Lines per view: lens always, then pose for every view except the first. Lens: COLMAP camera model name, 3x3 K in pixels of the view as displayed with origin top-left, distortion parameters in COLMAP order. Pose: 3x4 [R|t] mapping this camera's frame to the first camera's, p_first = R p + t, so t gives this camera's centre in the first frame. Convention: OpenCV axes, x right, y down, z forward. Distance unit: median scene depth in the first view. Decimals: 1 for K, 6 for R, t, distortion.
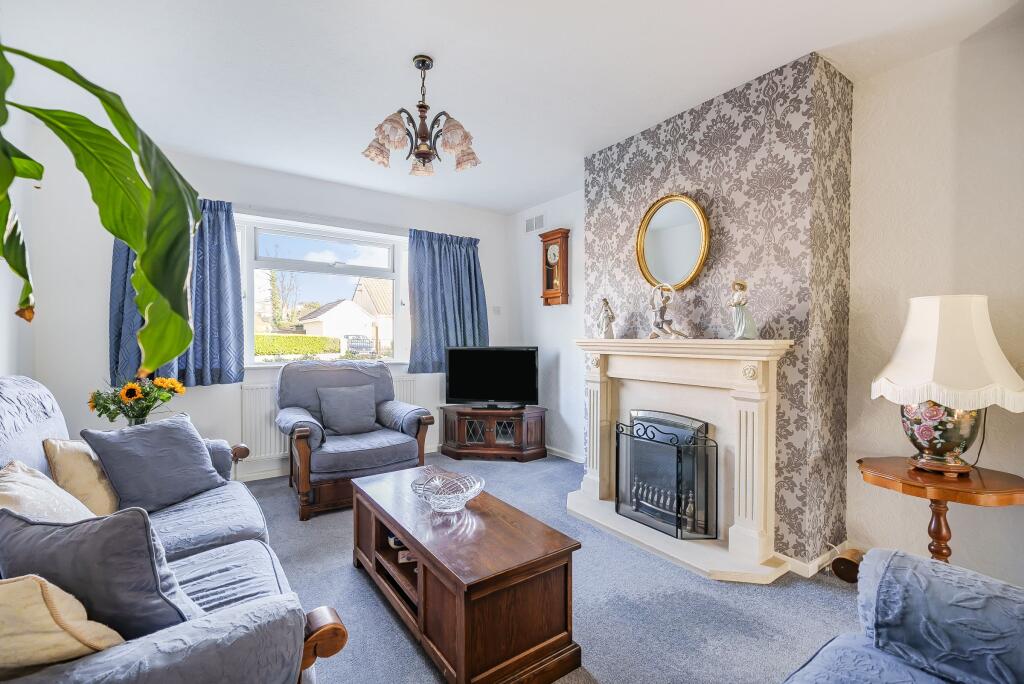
lens RADIAL K [[439.4, 0, 512.0], [0, 439.4, 342.0], [0, 0, 1]] dist [-0.013795, -0.000027]
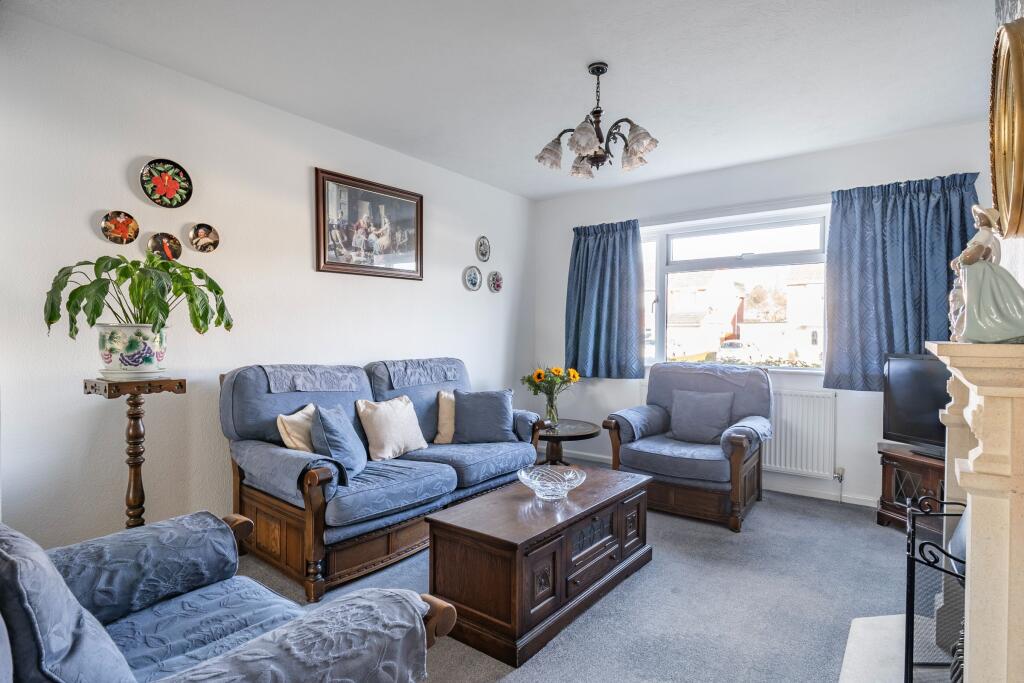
lens RADIAL K [[530.8, 0, 512.0], [0, 530.8, 341.5], [0, 0, 1]] dist [0.001695, 0.000093]
pose [[0.305219, 0.009938, -0.952230, 0.586304], [-0.011513, 0.999911, 0.006745, -0.008082], [0.952213, 0.008905, 0.305306, 0.281919]]
